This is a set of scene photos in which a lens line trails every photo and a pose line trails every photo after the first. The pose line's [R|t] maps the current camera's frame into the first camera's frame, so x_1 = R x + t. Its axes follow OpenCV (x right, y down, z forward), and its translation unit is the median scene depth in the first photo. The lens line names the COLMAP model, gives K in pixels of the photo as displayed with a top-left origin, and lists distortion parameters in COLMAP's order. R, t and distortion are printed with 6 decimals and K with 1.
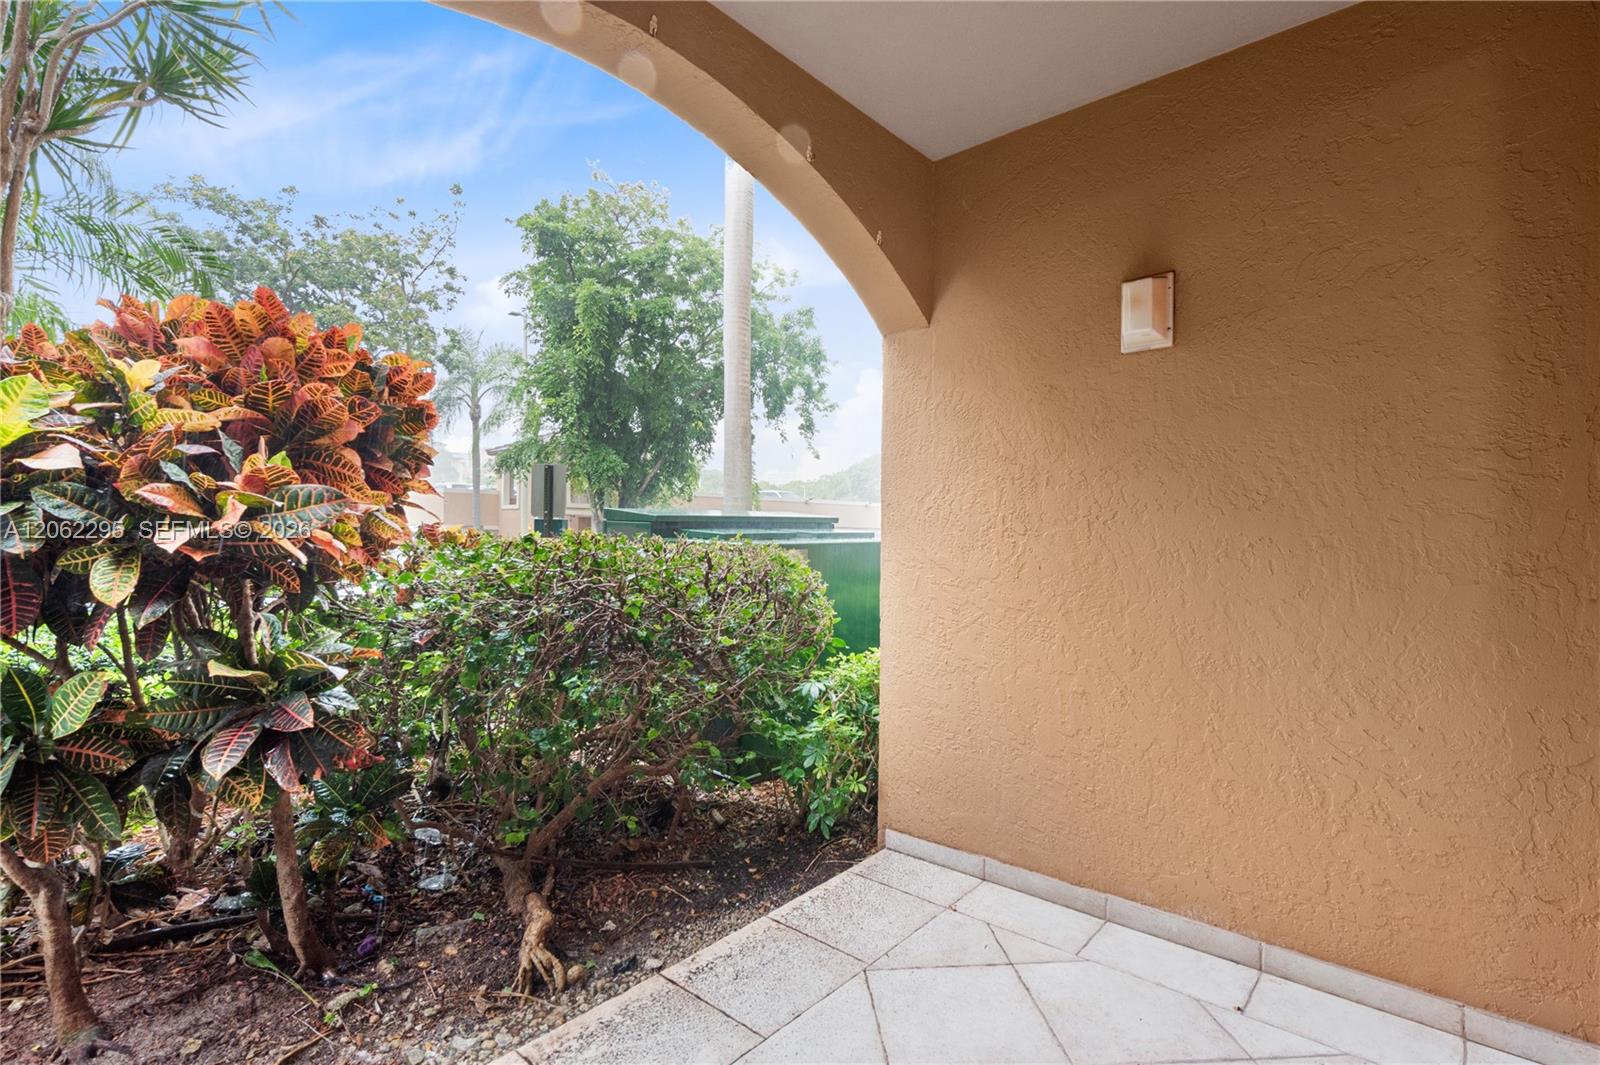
lens RADIAL K [[763.2, 0, 800.0], [0, 763.2, 532.5], [0, 0, 1]] dist [0.001821, 0.000343]
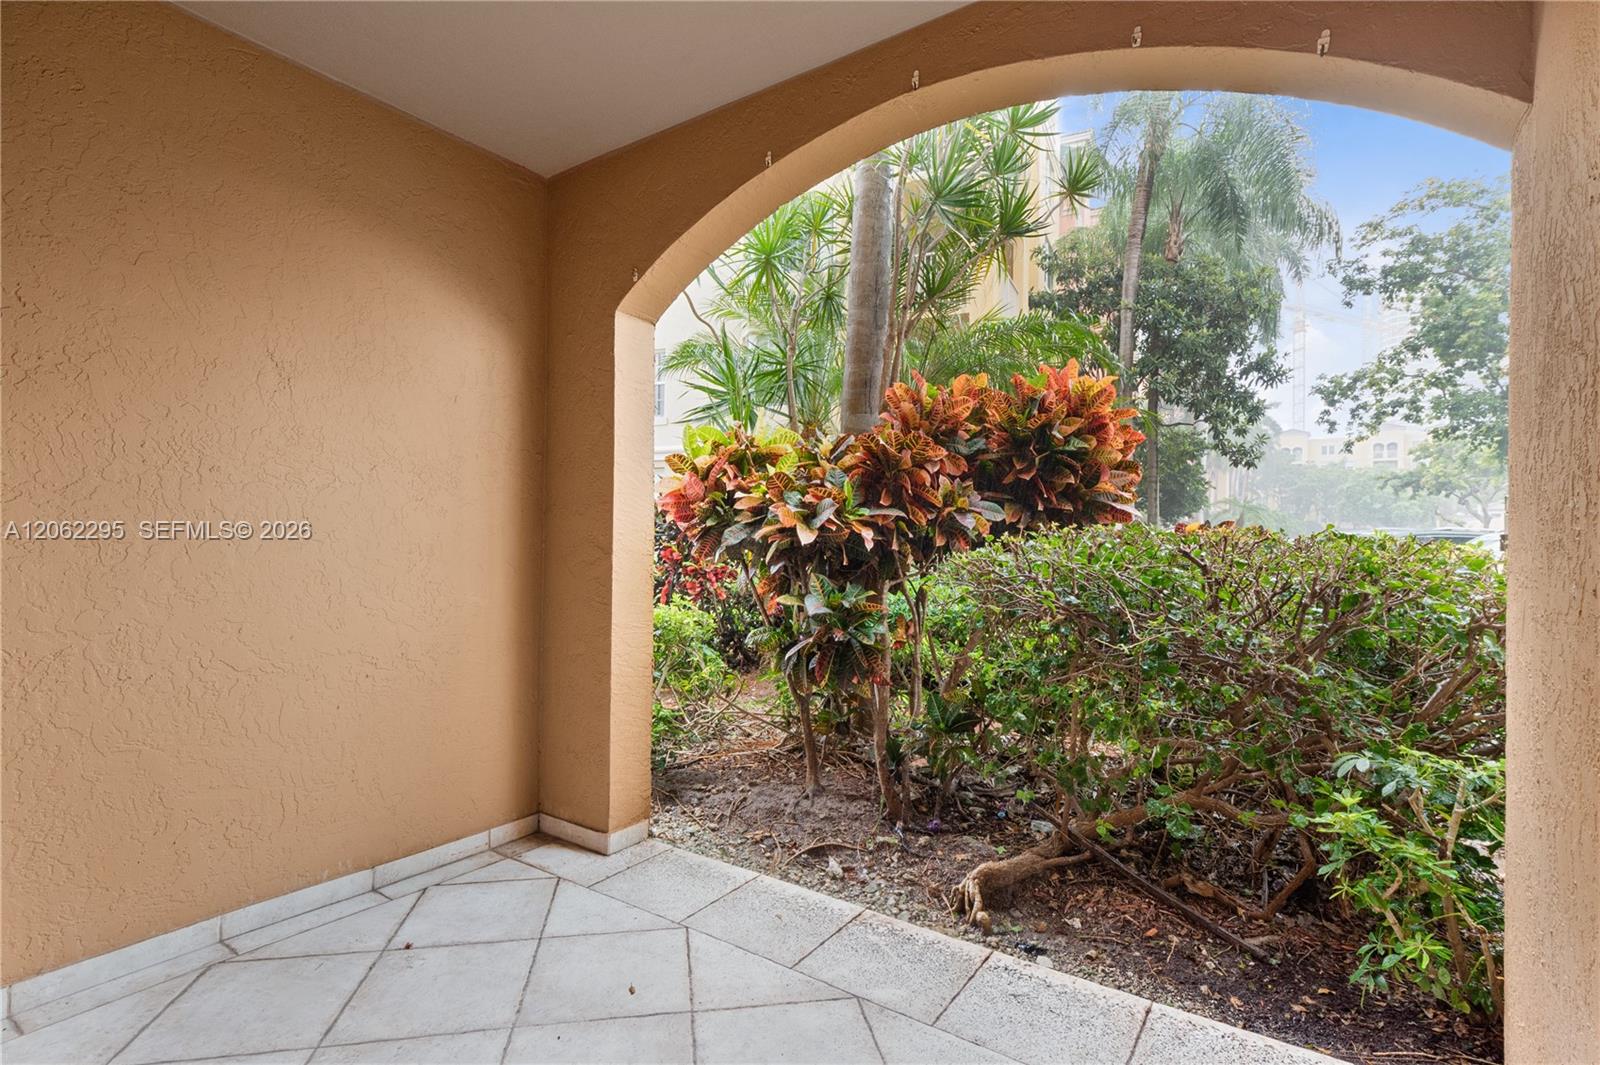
lens RADIAL K [[763.2, 0, 800.0], [0, 763.2, 532.5], [0, 0, 1]] dist [0.001821, 0.000343]
pose [[0.110651, -0.007984, -0.993827, 0.813923], [-0.002216, 0.999963, -0.008280, 0.021304], [0.993857, 0.003119, 0.110629, 0.621858]]
